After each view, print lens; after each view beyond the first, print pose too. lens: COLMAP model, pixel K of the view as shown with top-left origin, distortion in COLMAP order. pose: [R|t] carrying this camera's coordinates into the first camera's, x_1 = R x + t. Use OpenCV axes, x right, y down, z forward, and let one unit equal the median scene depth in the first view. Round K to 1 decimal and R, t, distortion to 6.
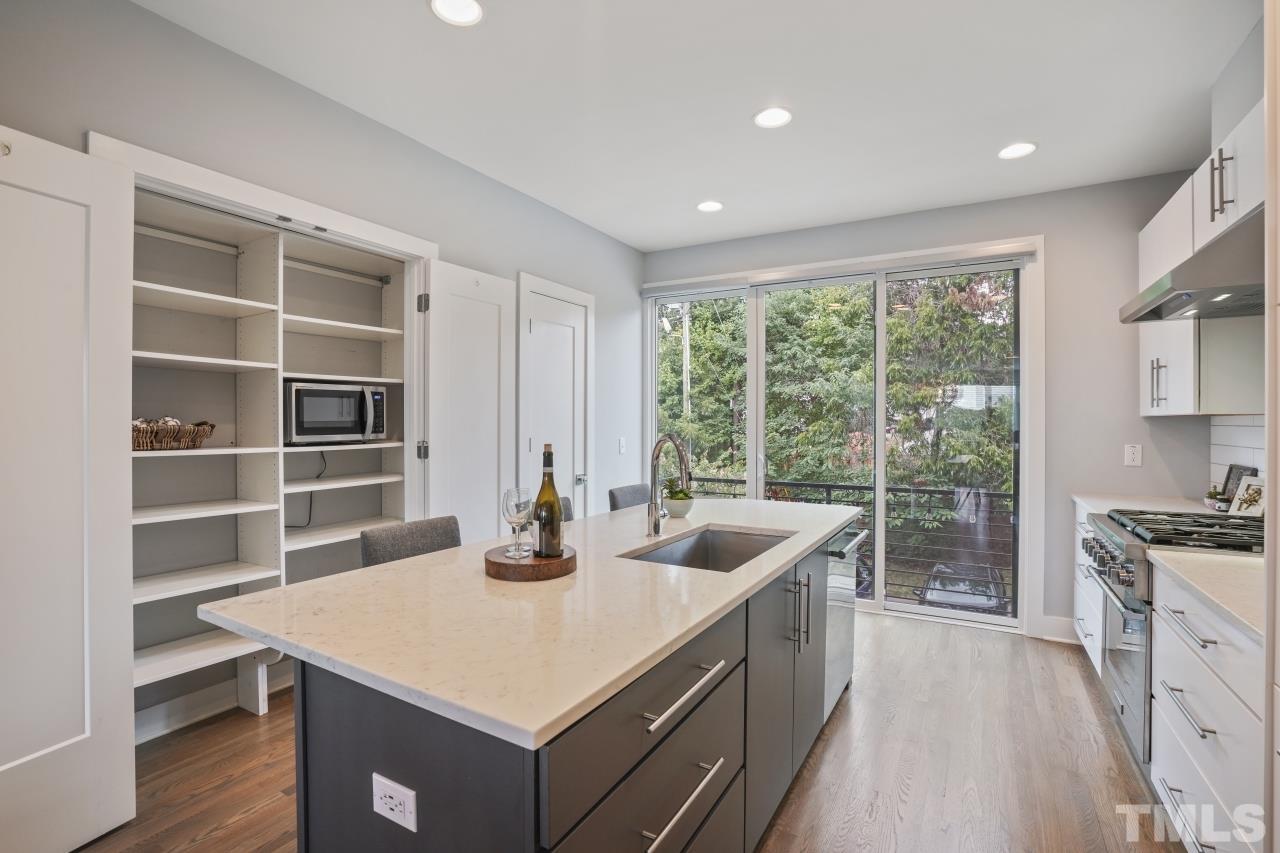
lens RADIAL K [[587.7, 0, 640.5], [0, 587.7, 424.8], [0, 0, 1]] dist [-0.057110, 0.021390]
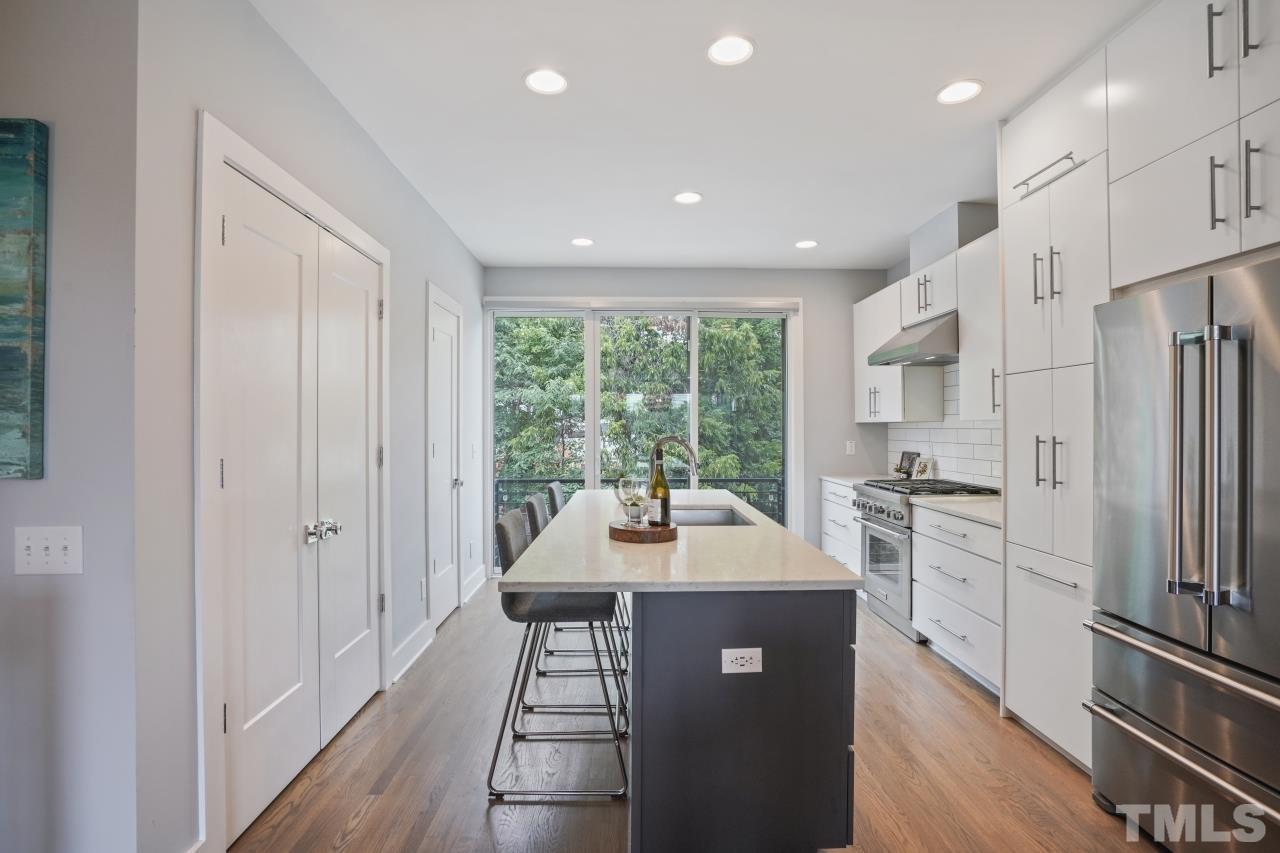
lens RADIAL K [[603.8, 0, 640.0], [0, 603.8, 426.5], [0, 0, 1]] dist [-0.057936, 0.026196]
pose [[0.854737, -0.003247, 0.519052, -0.370834], [0.006797, 0.999965, -0.004937, -0.000169], [-0.519018, 0.007747, 0.854728, -0.073739]]
